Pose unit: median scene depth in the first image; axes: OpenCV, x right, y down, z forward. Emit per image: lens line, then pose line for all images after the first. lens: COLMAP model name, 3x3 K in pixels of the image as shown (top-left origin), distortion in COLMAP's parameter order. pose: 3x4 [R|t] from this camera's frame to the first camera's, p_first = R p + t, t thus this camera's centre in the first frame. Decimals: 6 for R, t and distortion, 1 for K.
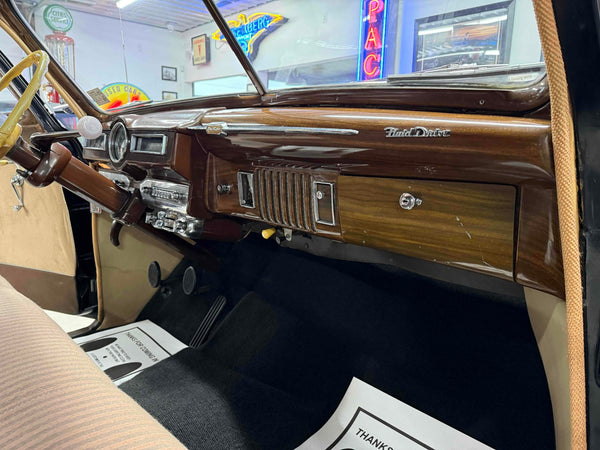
lens RADIAL K [[421.7, 0, 298.9], [0, 421.7, 226.7], [0, 0, 1]] dist [0.030180, -0.036736]
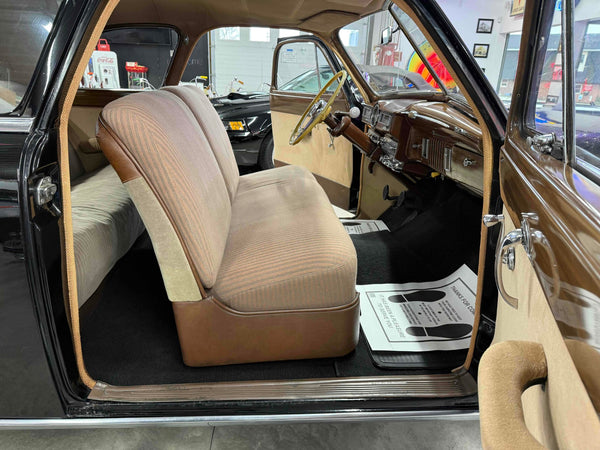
lens RADIAL K [[421.7, 0, 300.2], [0, 421.7, 225.2], [0, 0, 1]] dist [0.030180, -0.036736]
pose [[0.765503, 0.217497, -0.605558, 0.526758], [-0.145170, 0.975251, 0.166766, 0.007192], [0.626842, -0.039751, 0.778131, -0.637645]]
